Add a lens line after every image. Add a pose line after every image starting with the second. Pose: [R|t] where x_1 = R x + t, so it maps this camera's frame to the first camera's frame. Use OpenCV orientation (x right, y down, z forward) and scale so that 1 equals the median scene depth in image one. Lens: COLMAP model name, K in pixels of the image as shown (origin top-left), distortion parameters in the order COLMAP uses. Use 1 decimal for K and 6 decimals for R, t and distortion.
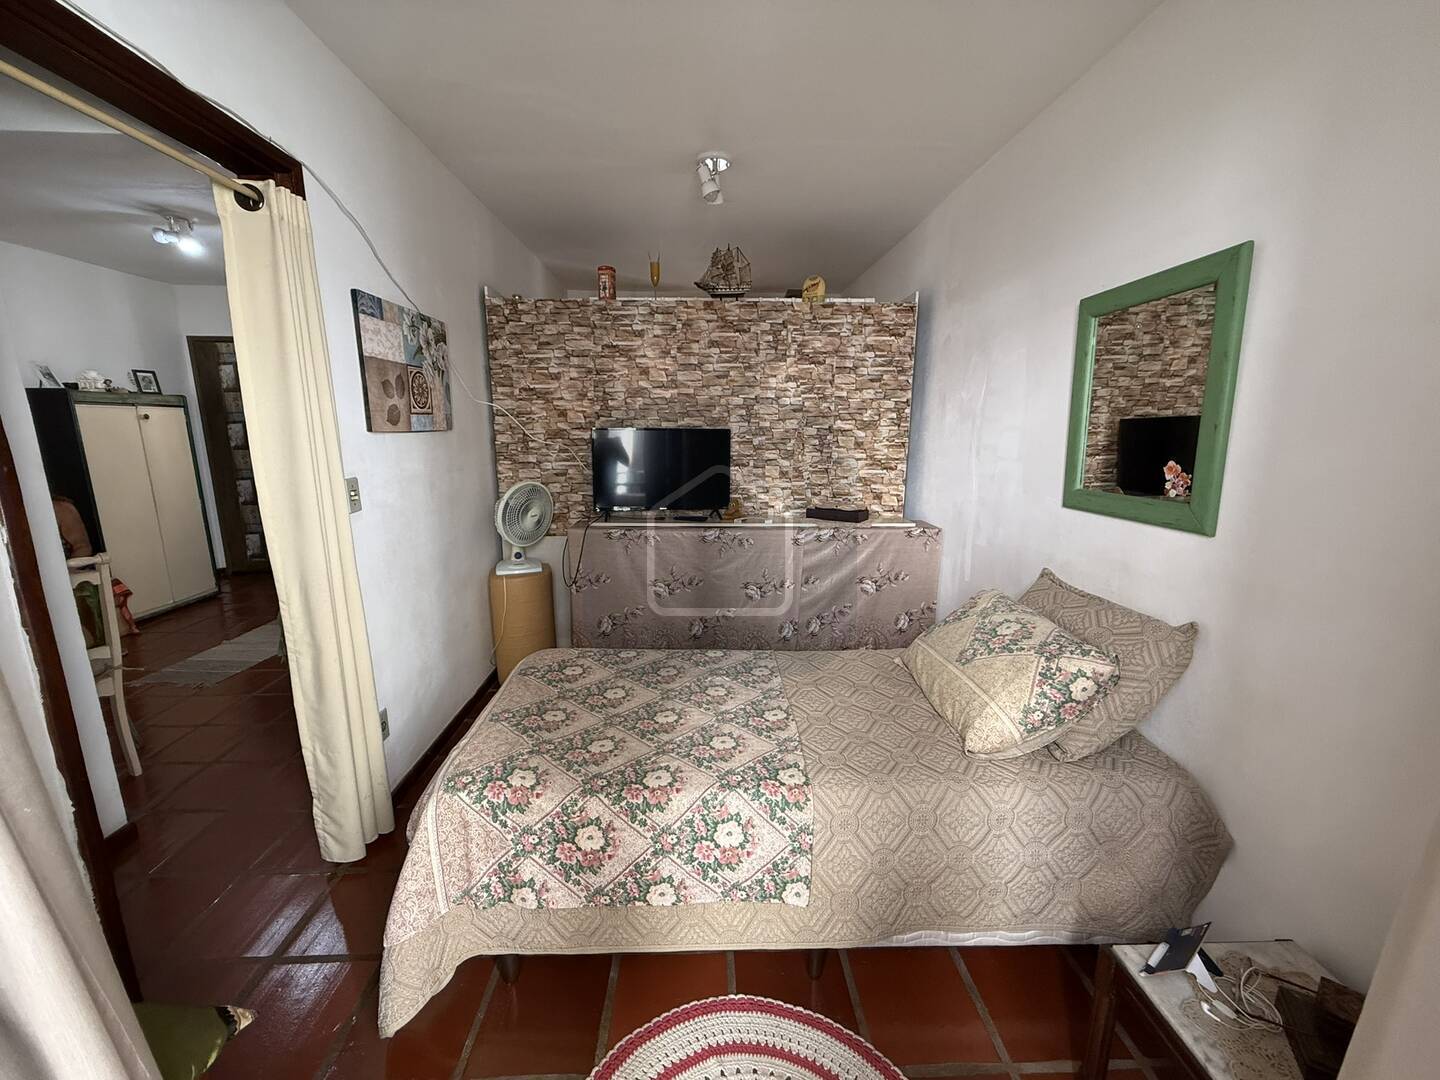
lens RADIAL K [[572.2, 0, 718.1], [0, 572.2, 541.6], [0, 0, 1]] dist [-0.001765, 0.000564]
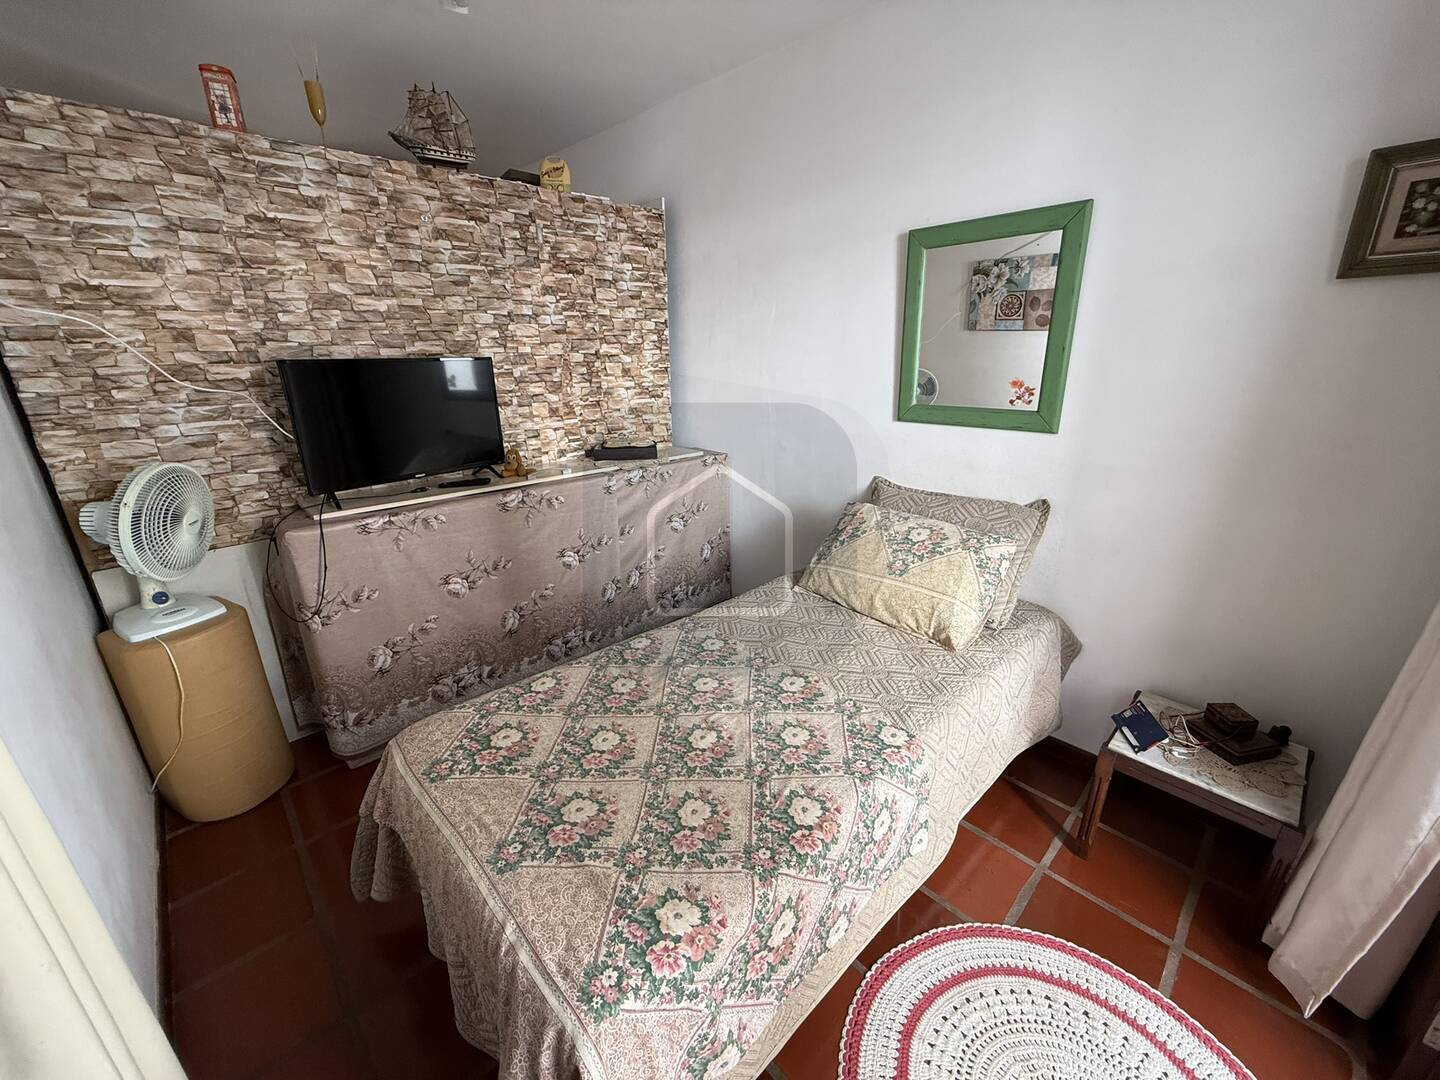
lens RADIAL K [[572.2, 0, 718.1], [0, 572.2, 541.6], [0, 0, 1]] dist [-0.001765, 0.000564]
pose [[0.748037, -0.224334, 0.624592, -0.280282], [0.141836, 0.973432, 0.179758, -0.052982], [-0.648323, -0.045877, 0.759982, 0.221732]]
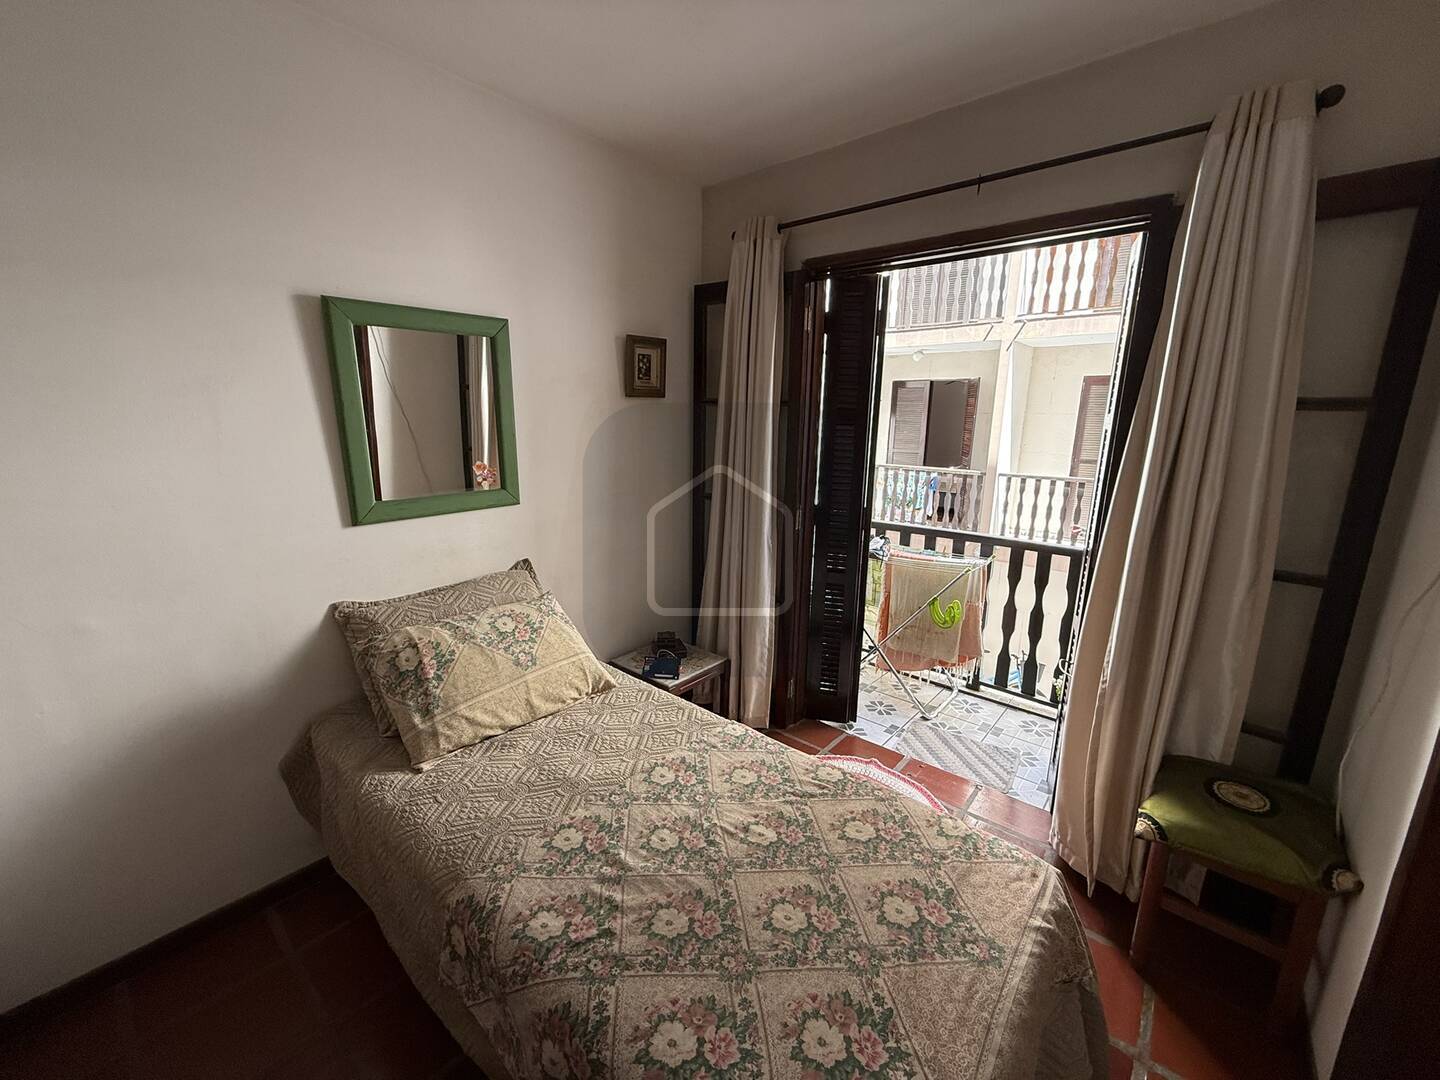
lens RADIAL K [[572.2, 0, 718.1], [0, 572.2, 541.6], [0, 0, 1]] dist [-0.001765, 0.000564]
pose [[-0.738941, -0.160102, 0.654472, -0.270259], [0.117033, 0.926093, 0.358686, -0.189559], [-0.663528, 0.341643, -0.665591, 0.784283]]
